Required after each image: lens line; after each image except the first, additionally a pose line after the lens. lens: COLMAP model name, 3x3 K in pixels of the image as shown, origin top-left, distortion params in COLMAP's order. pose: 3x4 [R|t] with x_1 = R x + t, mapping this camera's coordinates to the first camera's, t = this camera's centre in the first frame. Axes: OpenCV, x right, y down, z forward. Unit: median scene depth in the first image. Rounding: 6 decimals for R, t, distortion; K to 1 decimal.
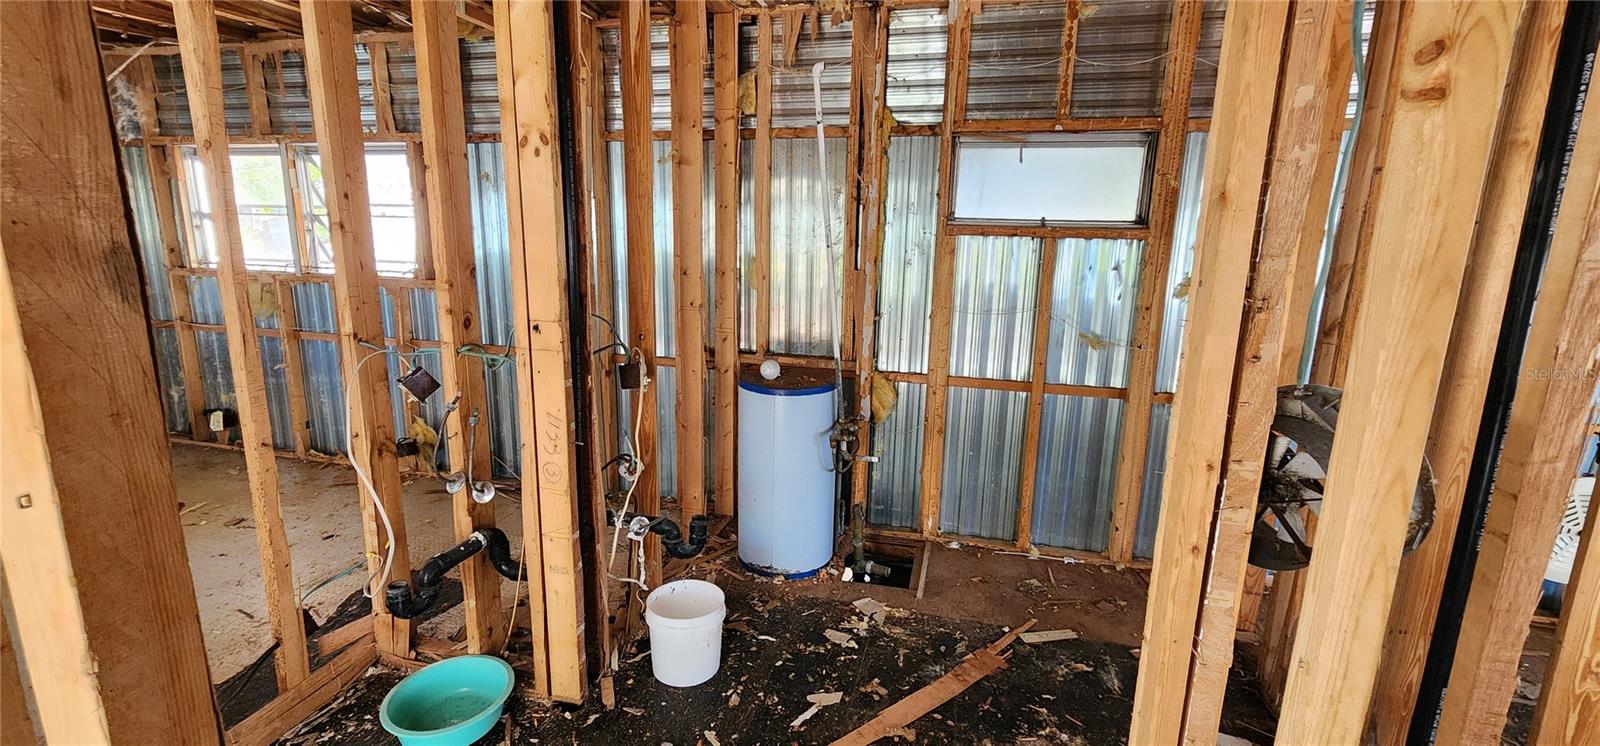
lens RADIAL K [[665.6, 0, 801.7], [0, 665.6, 373.1], [0, 0, 1]] dist [0.003075, 0.000202]
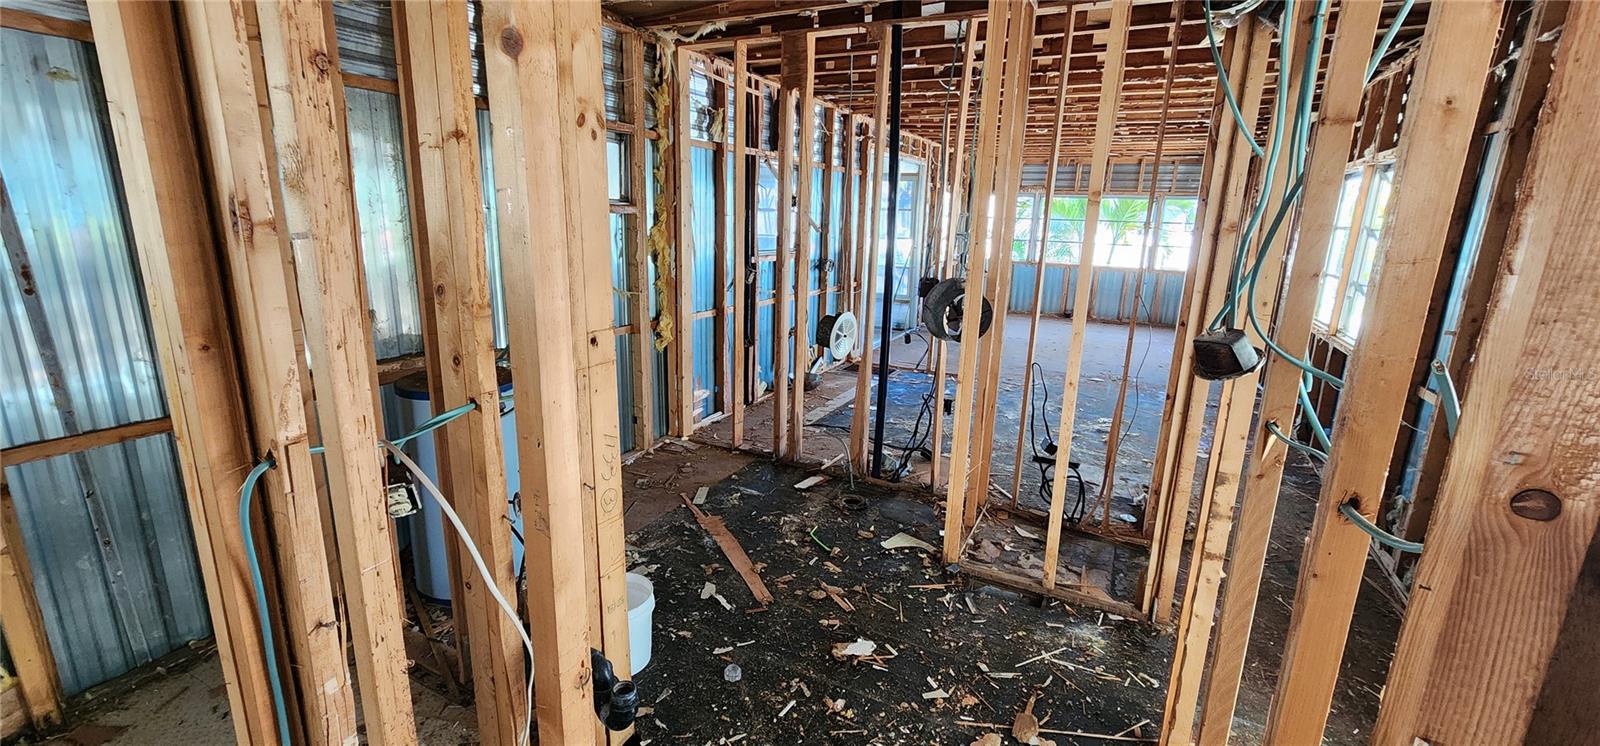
lens RADIAL K [[665.6, 0, 801.4], [0, 665.6, 376.2], [0, 0, 1]] dist [0.003075, 0.000202]
pose [[0.209046, -0.247230, 0.946138, -1.022101], [0.174660, 0.961397, 0.212627, -0.139780], [-0.962182, 0.120804, 0.244157, 0.473523]]
